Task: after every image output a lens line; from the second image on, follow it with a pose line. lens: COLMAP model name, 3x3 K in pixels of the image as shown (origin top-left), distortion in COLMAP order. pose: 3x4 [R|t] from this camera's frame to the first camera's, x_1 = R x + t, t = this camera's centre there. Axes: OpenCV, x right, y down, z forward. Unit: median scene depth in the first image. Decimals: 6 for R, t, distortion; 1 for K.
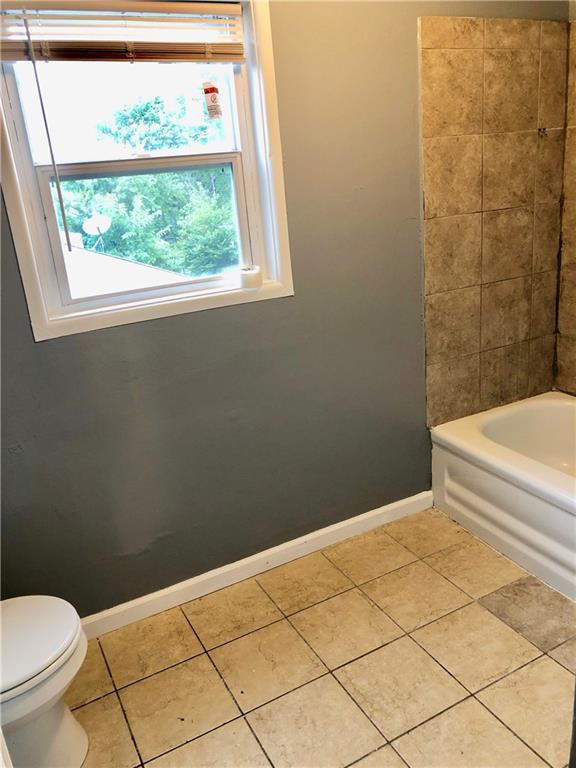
lens RADIAL K [[628.0, 0, 292.3], [0, 628.0, 376.3], [0, 0, 1]] dist [0.016582, 0.003131]
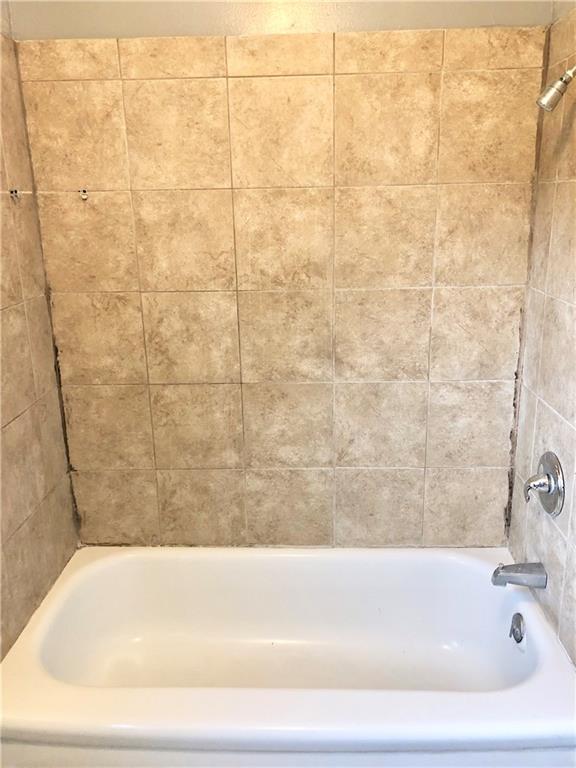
lens RADIAL K [[628.0, 0, 292.3], [0, 628.0, 376.3], [0, 0, 1]] dist [0.016582, 0.003131]
pose [[0.508723, -0.159185, 0.846086, -0.042797], [0.246125, 0.968633, 0.034255, -0.144101], [-0.824999, 0.190816, 0.531945, 0.415608]]
